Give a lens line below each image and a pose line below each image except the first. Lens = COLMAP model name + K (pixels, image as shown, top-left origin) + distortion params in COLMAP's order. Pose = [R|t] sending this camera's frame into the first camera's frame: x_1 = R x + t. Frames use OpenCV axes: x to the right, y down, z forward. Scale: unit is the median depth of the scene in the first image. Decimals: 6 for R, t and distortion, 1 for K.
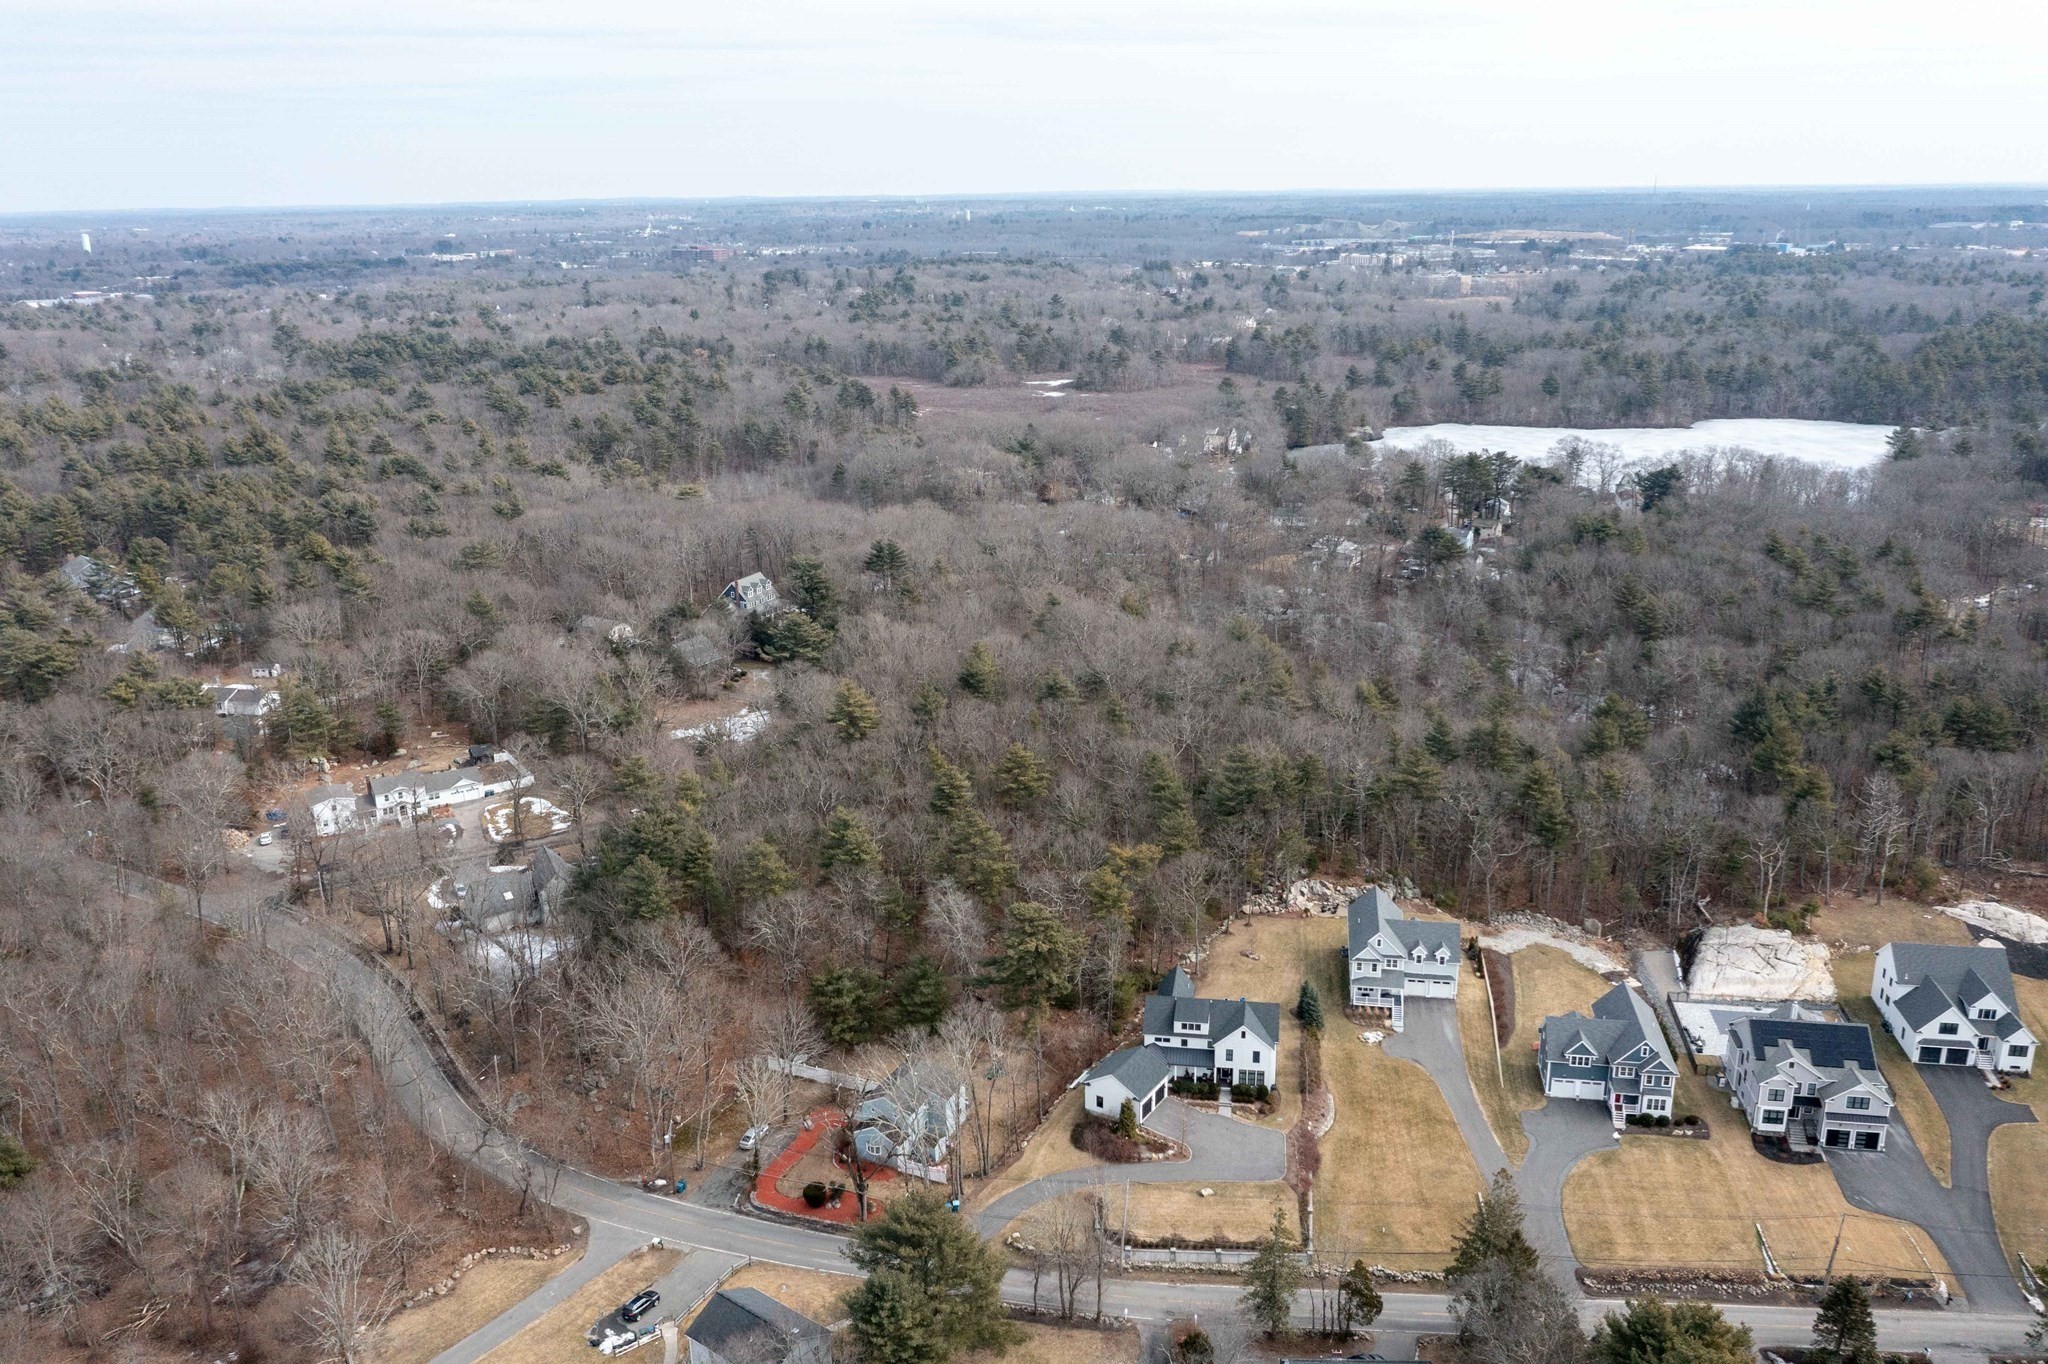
lens RADIAL K [[1618.5, 0, 1018.0], [0, 1618.5, 676.6], [0, 0, 1]] dist [-0.012919, 0.001163]
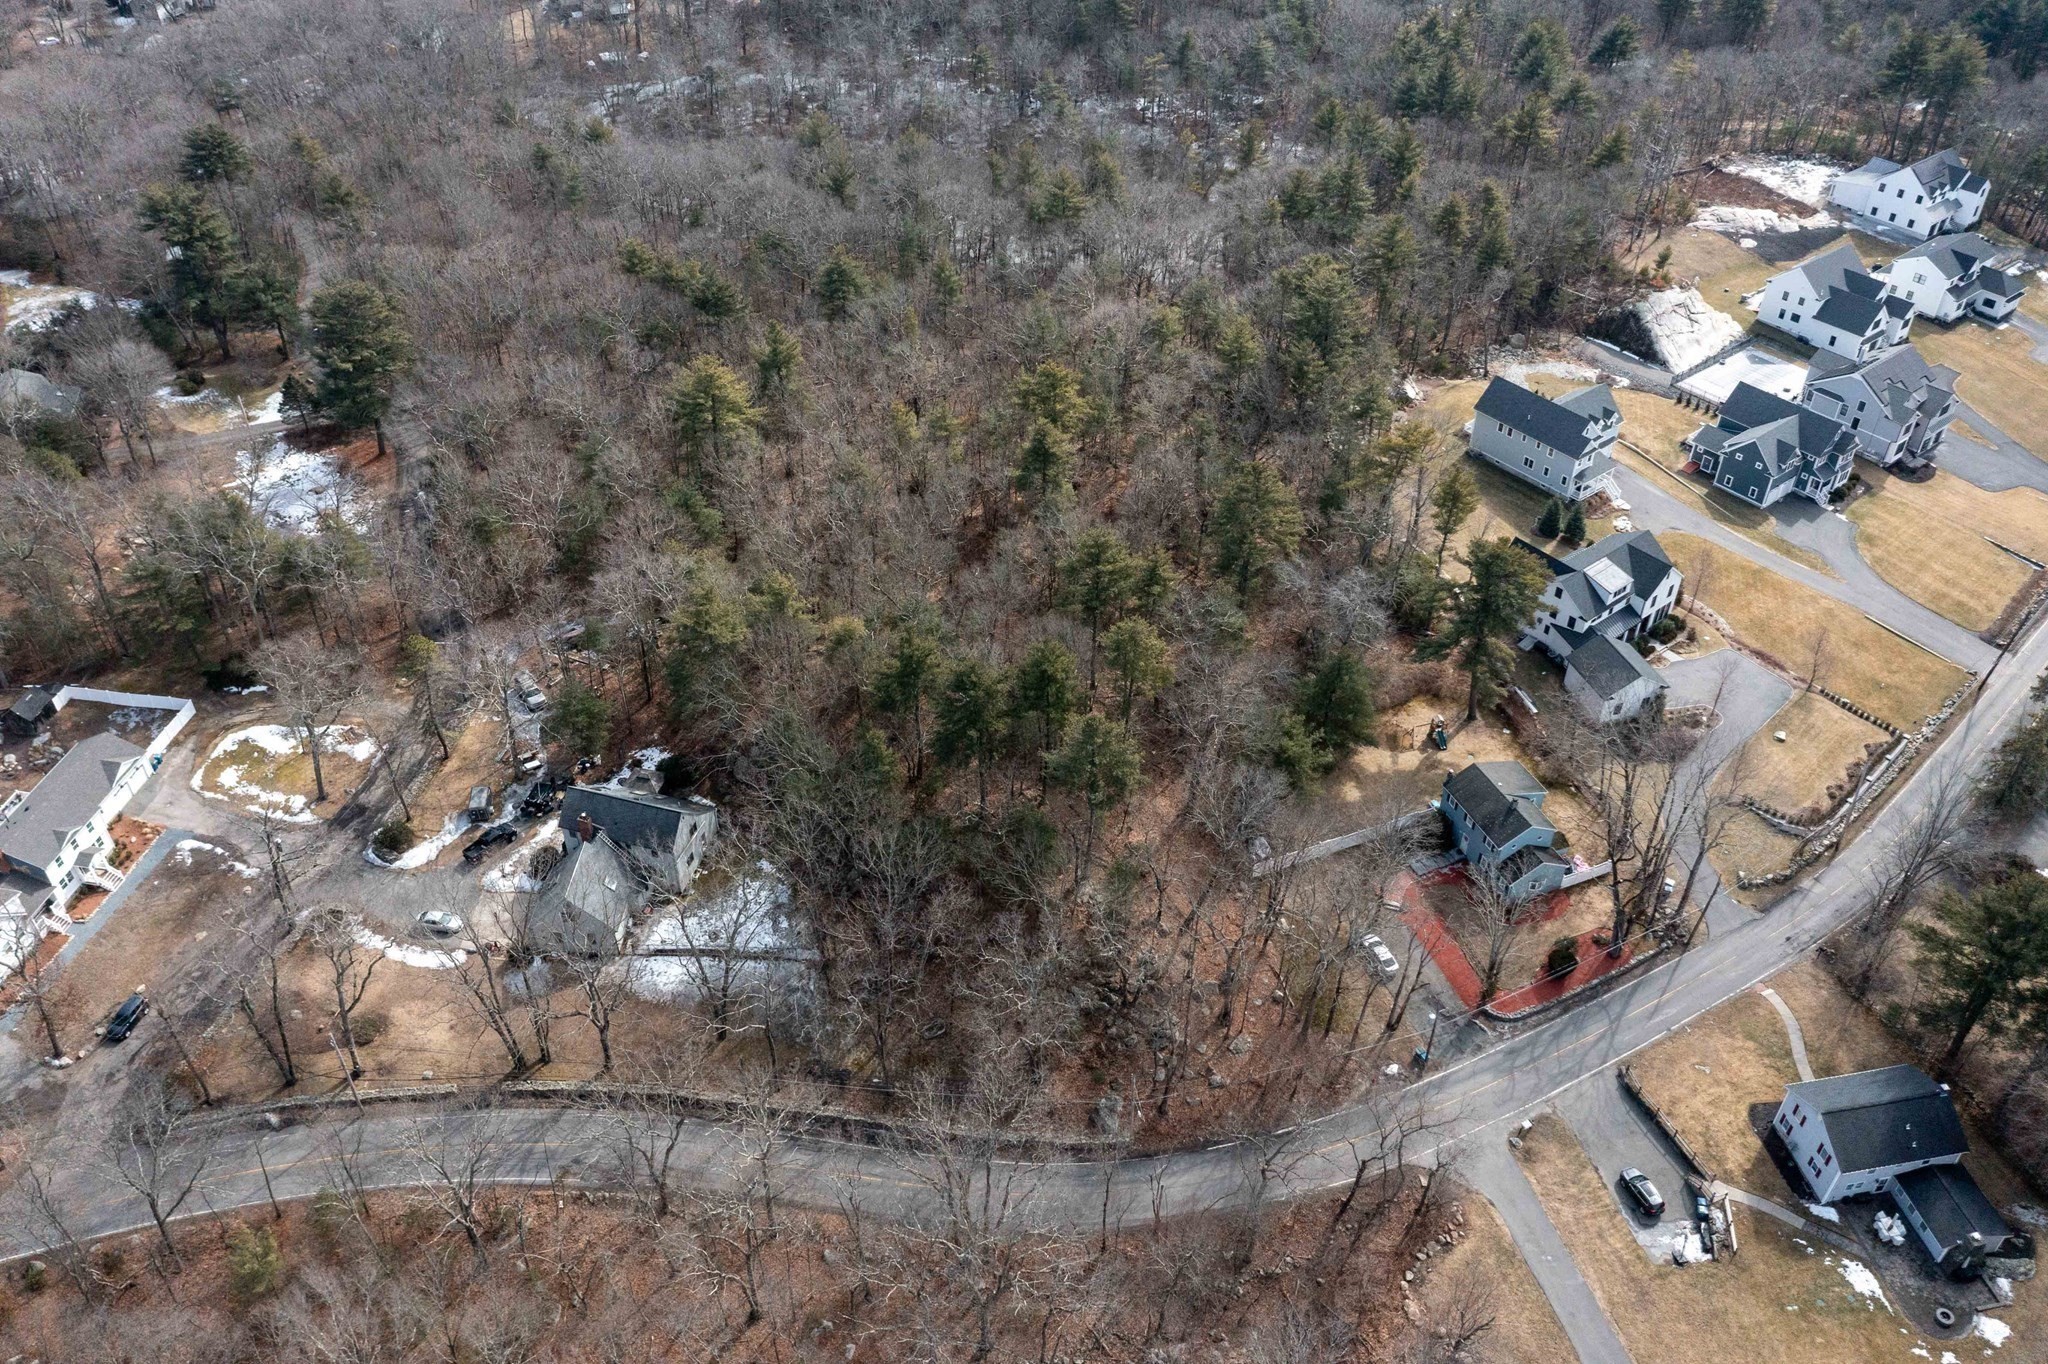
lens RADIAL K [[1618.5, 0, 1023.8], [0, 1618.5, 666.3], [0, 0, 1]] dist [-0.012919, 0.001163]
pose [[0.668103, -0.452328, 0.590794, -0.622660], [0.208990, 0.876118, 0.434443, -0.197103], [-0.714116, -0.166783, 0.679869, 0.563146]]
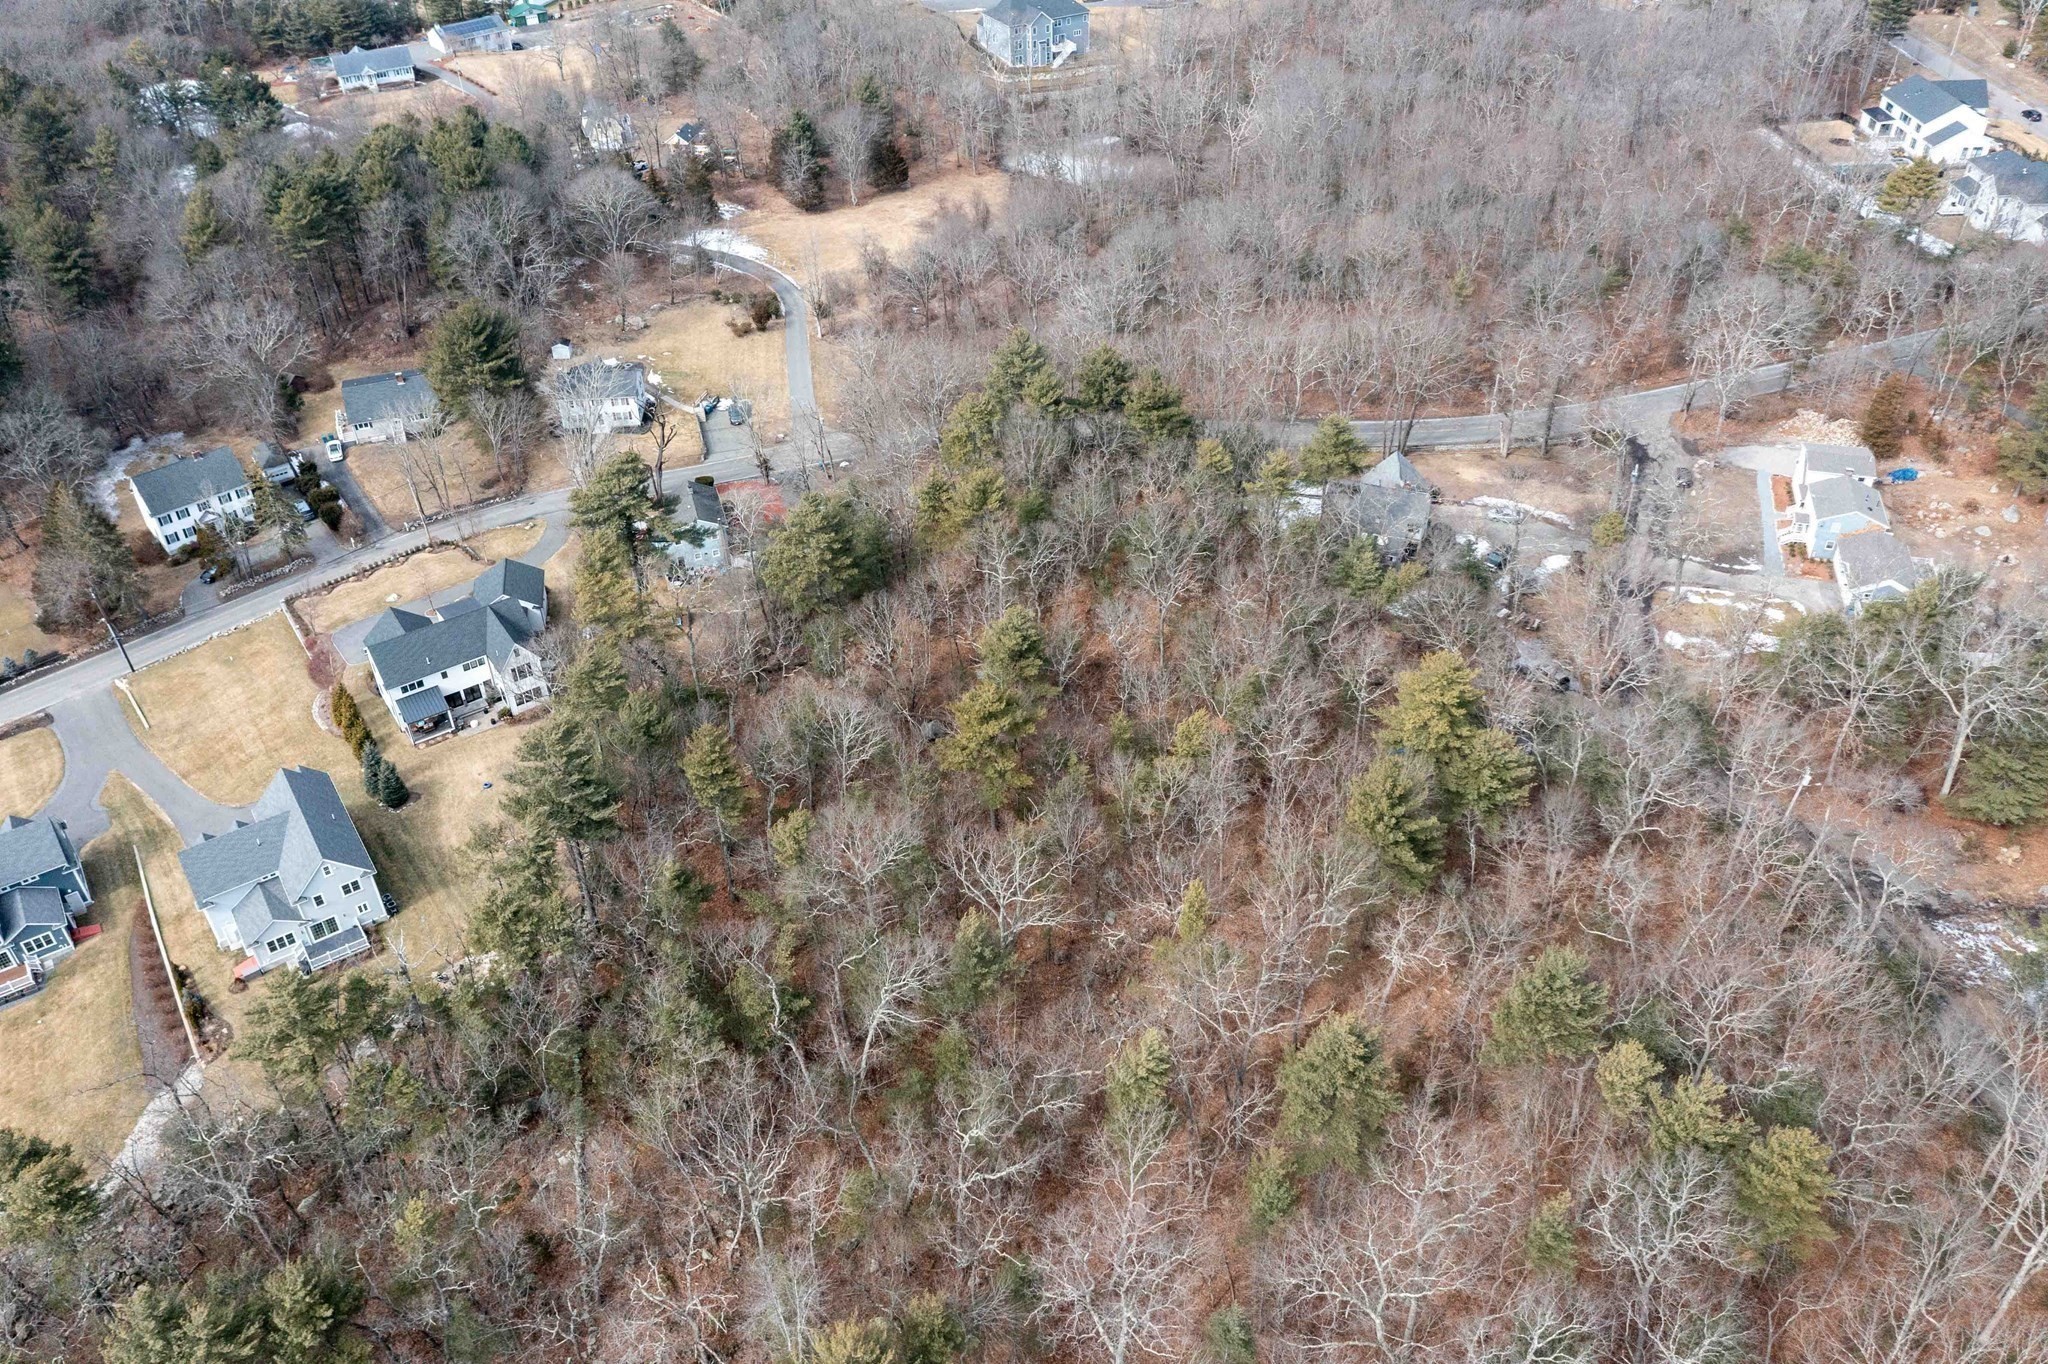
lens RADIAL K [[1618.5, 0, 1022.7], [0, 1618.5, 670.4], [0, 0, 1]] dist [-0.012919, 0.001163]
pose [[-0.723620, 0.443558, -0.528802, 0.344579], [-0.168857, 0.629105, 0.758758, -0.469098], [0.669225, 0.638344, -0.380335, 1.457350]]
